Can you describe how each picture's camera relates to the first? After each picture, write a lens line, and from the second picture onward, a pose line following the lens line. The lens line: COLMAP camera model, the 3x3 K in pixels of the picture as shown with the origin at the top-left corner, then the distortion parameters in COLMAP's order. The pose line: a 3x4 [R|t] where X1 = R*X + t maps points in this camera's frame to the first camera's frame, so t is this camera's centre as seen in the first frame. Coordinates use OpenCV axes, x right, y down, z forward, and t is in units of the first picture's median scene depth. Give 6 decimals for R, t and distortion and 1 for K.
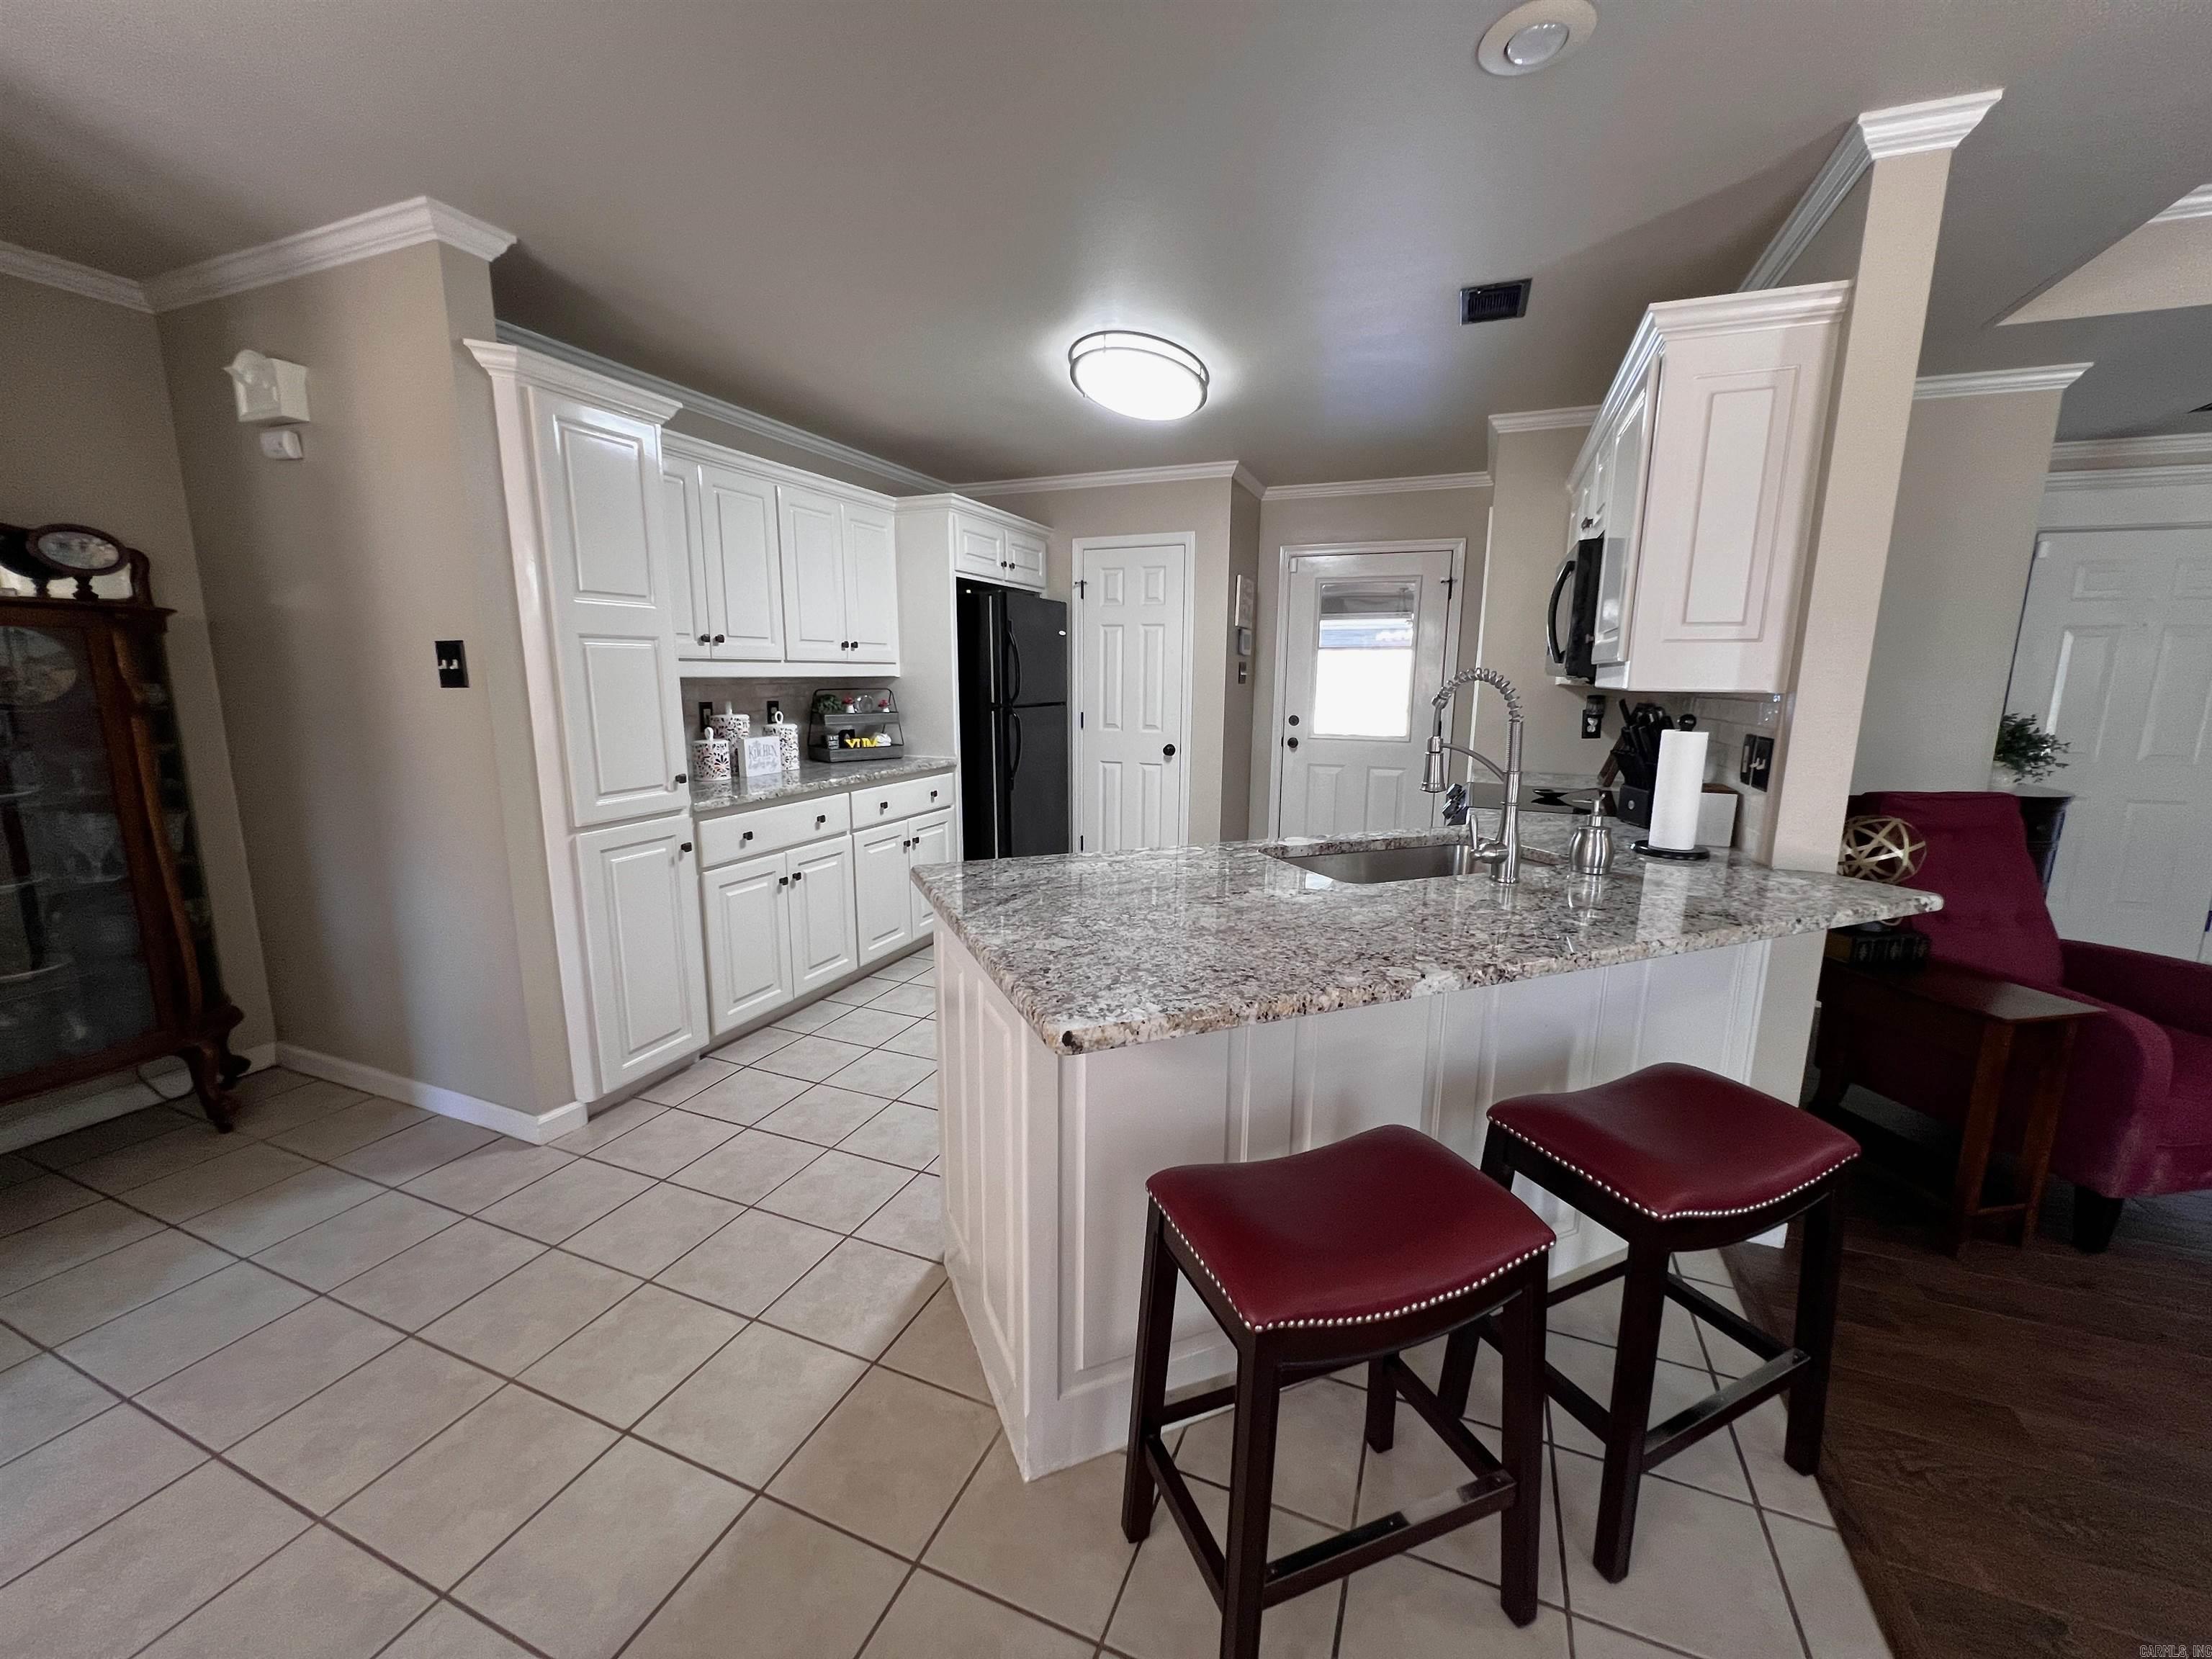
lens RADIAL K [[881.2, 0, 1107.4], [0, 881.2, 834.0], [0, 0, 1]] dist [-0.000756, 0.000281]
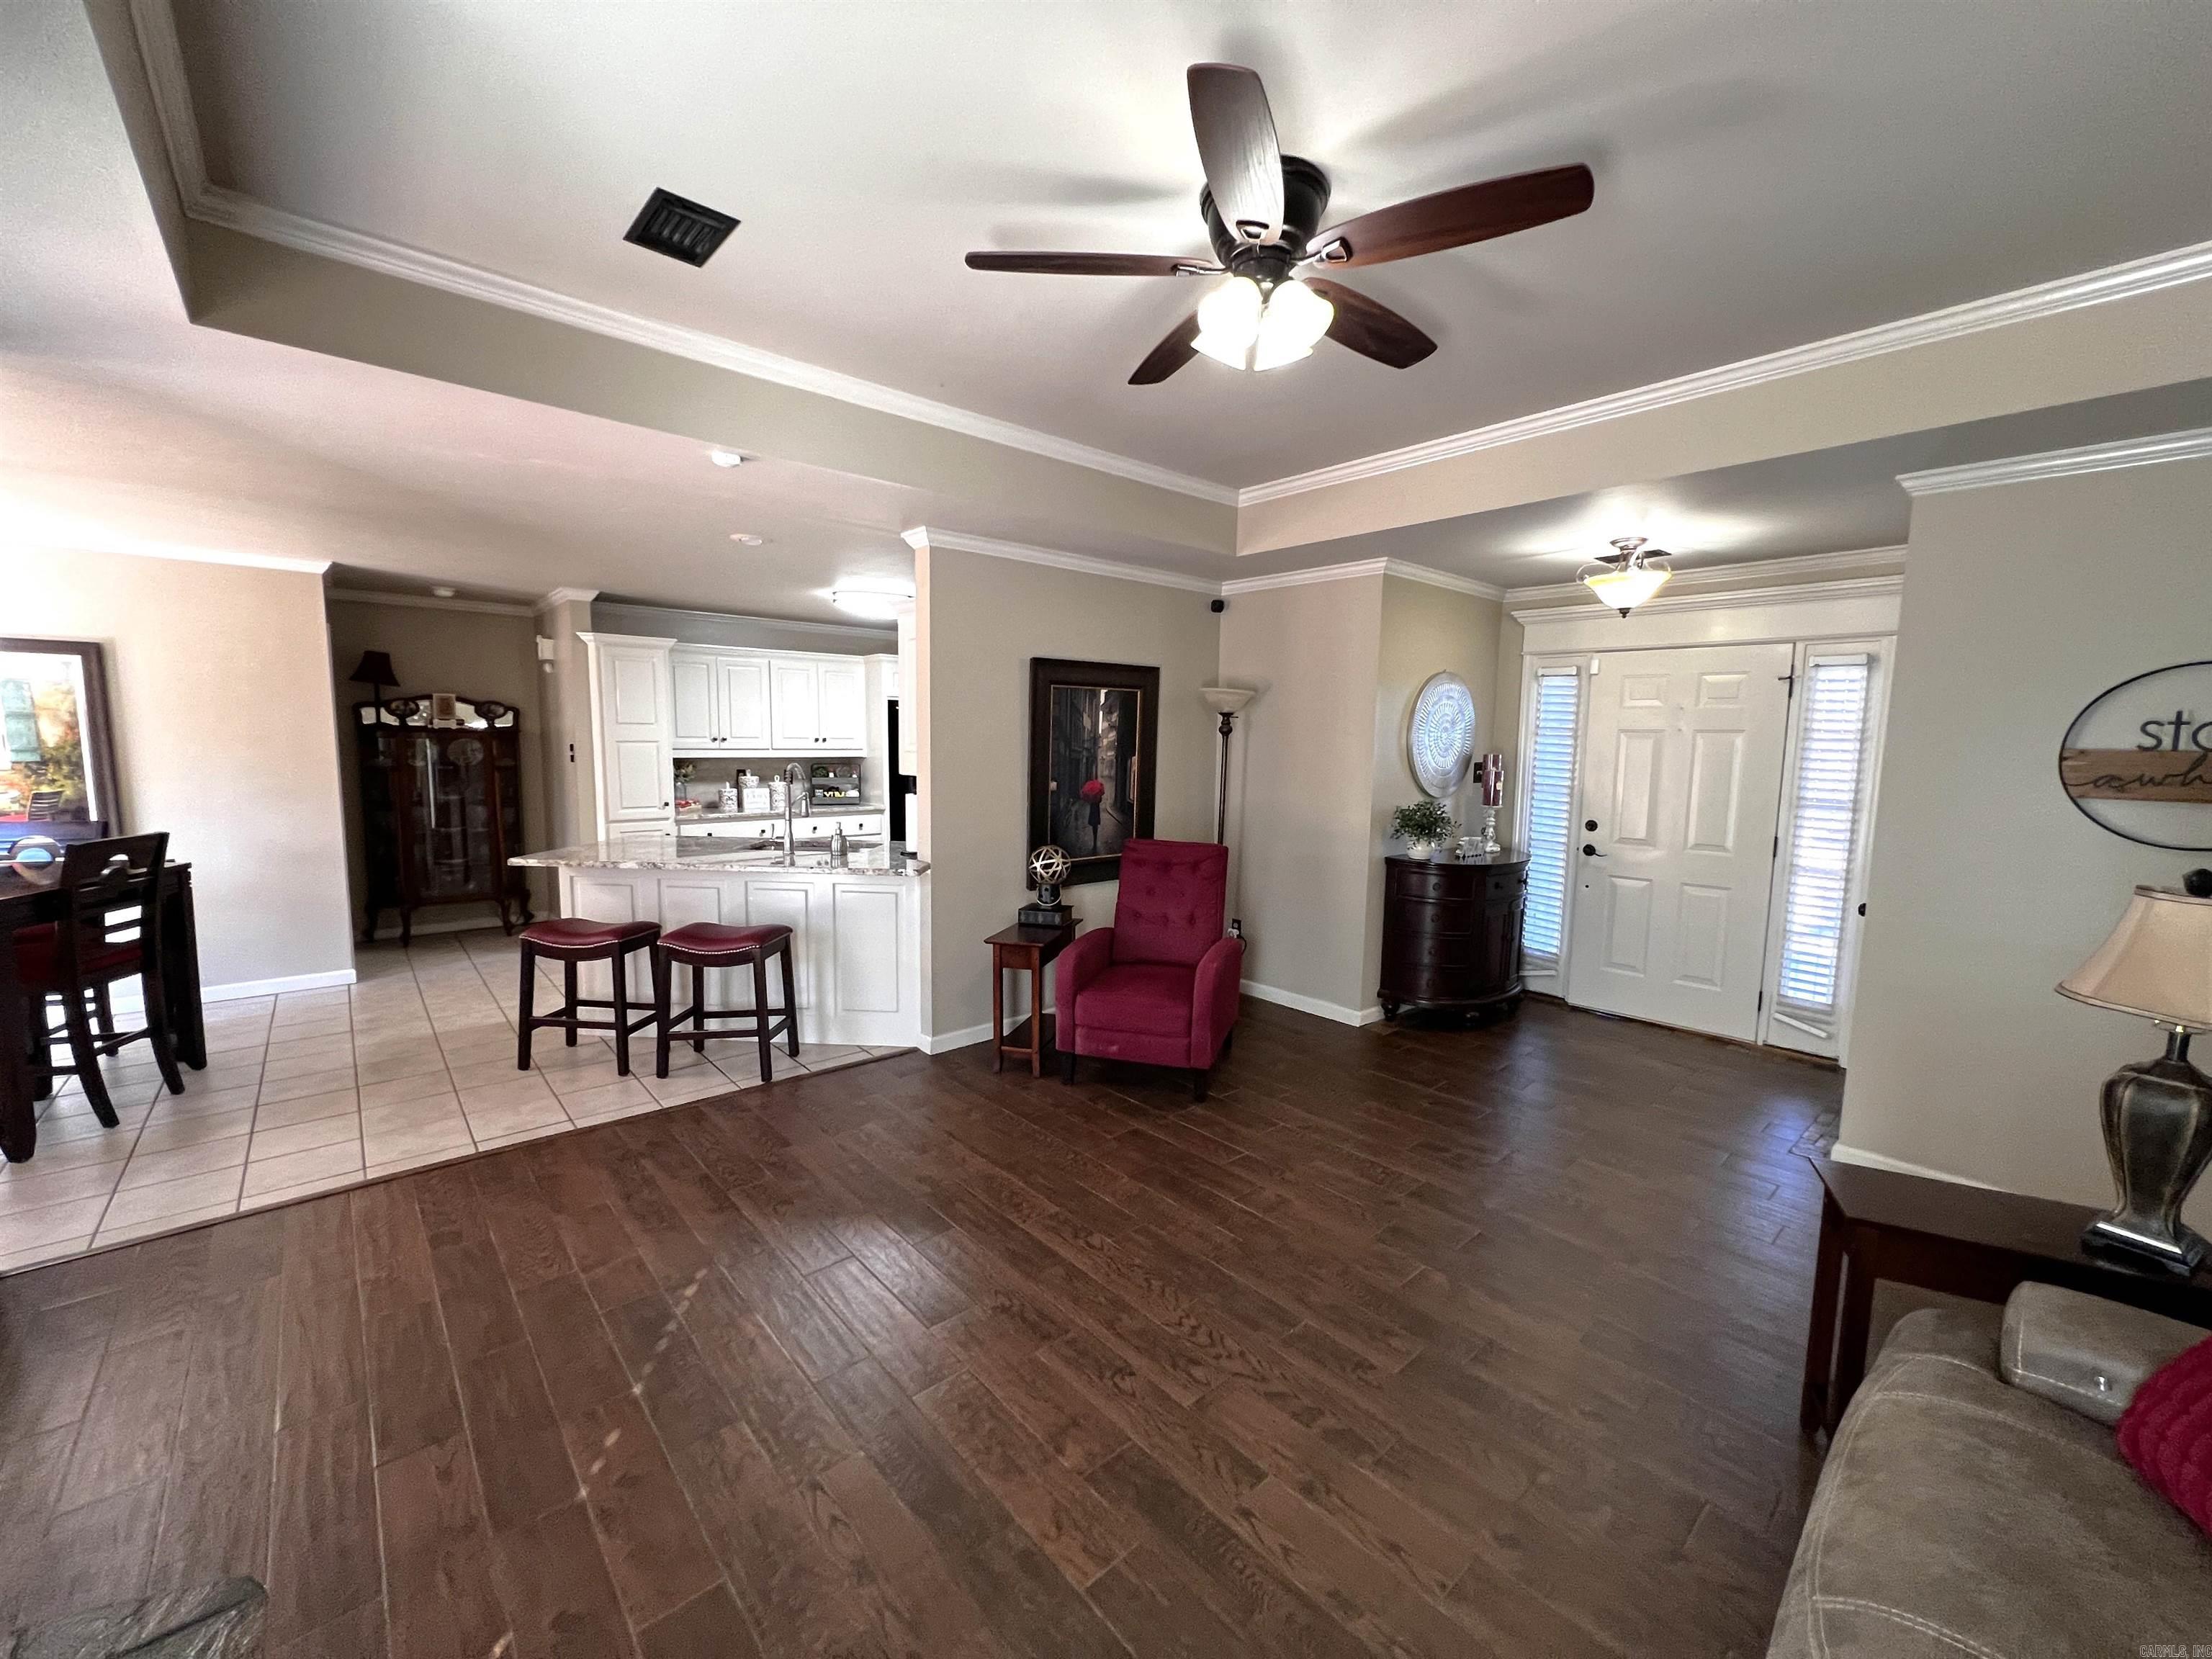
lens RADIAL K [[881.2, 0, 1107.8], [0, 881.2, 829.9], [0, 0, 1]] dist [-0.000756, 0.000281]
pose [[0.896397, 0.051364, -0.440266, 1.126204], [-0.087453, 0.994233, -0.062064, 0.031608], [0.434539, 0.094137, 0.895720, -0.370749]]
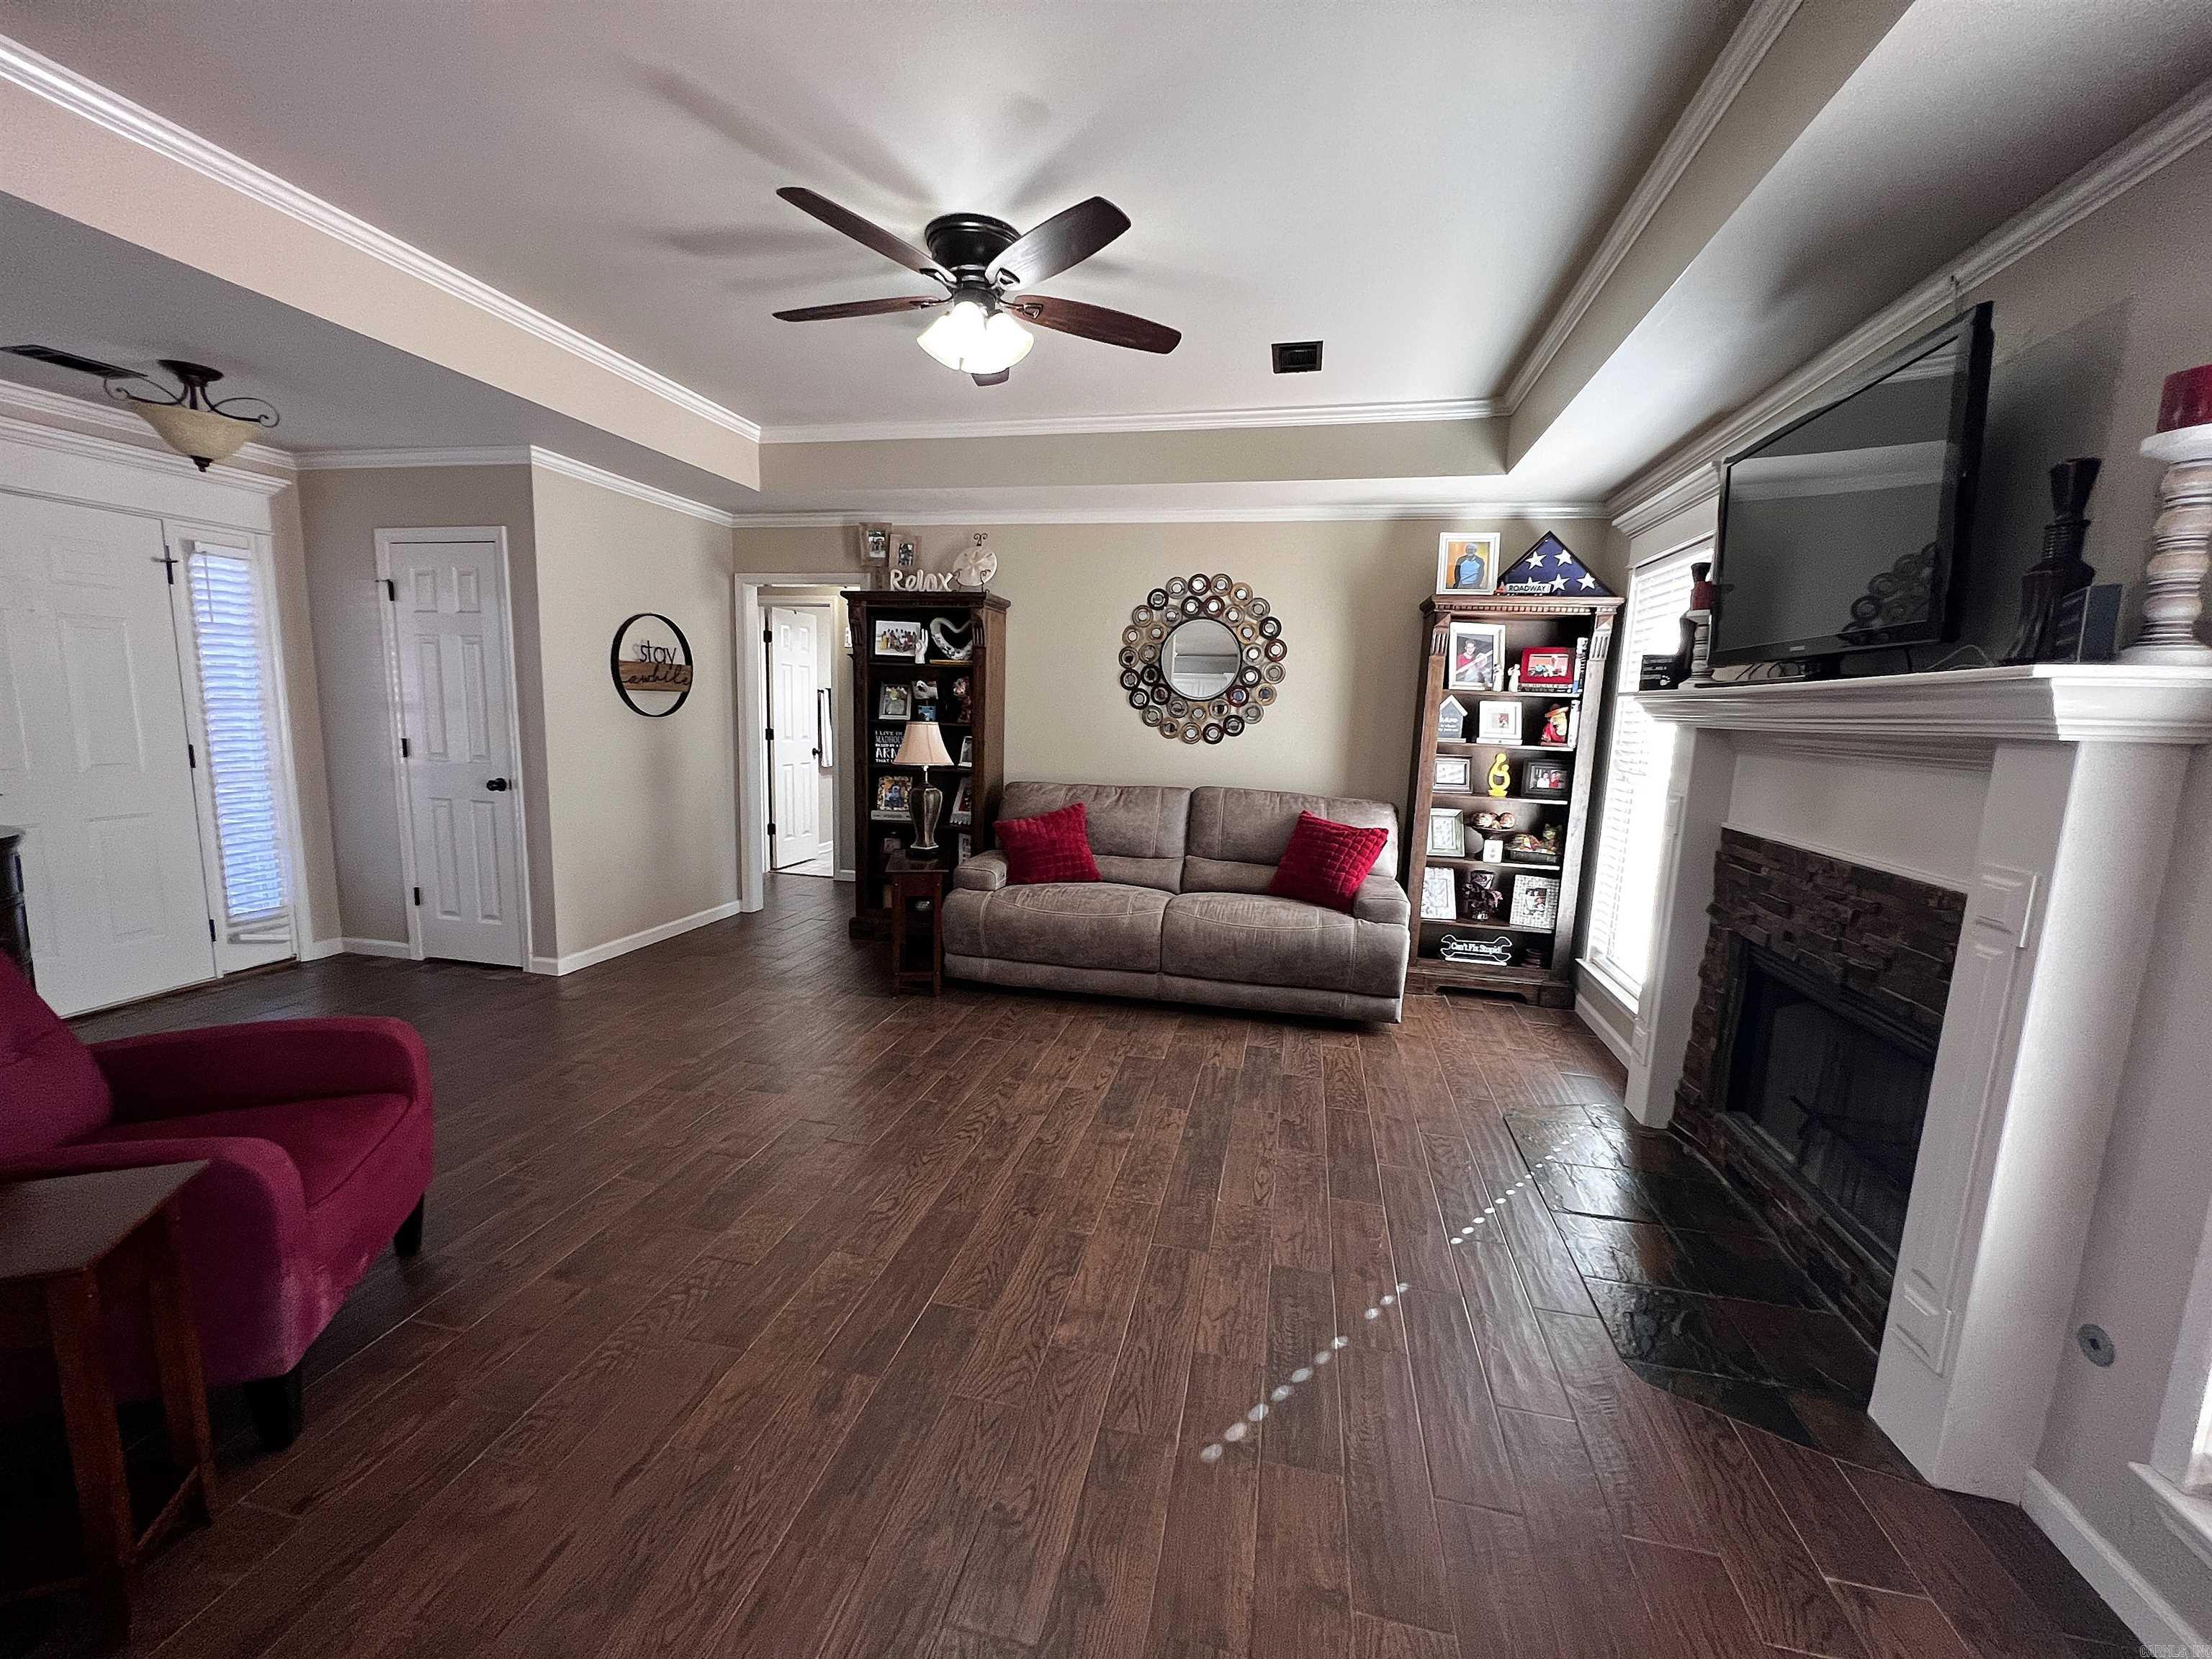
lens RADIAL K [[881.2, 0, 1106.7], [0, 881.2, 832.2], [0, 0, 1]] dist [-0.000756, 0.000281]
pose [[-0.165632, -0.157559, 0.973520, 0.193174], [0.143219, 0.972847, 0.181817, -0.045142], [-0.975733, 0.169541, -0.138569, 0.183936]]
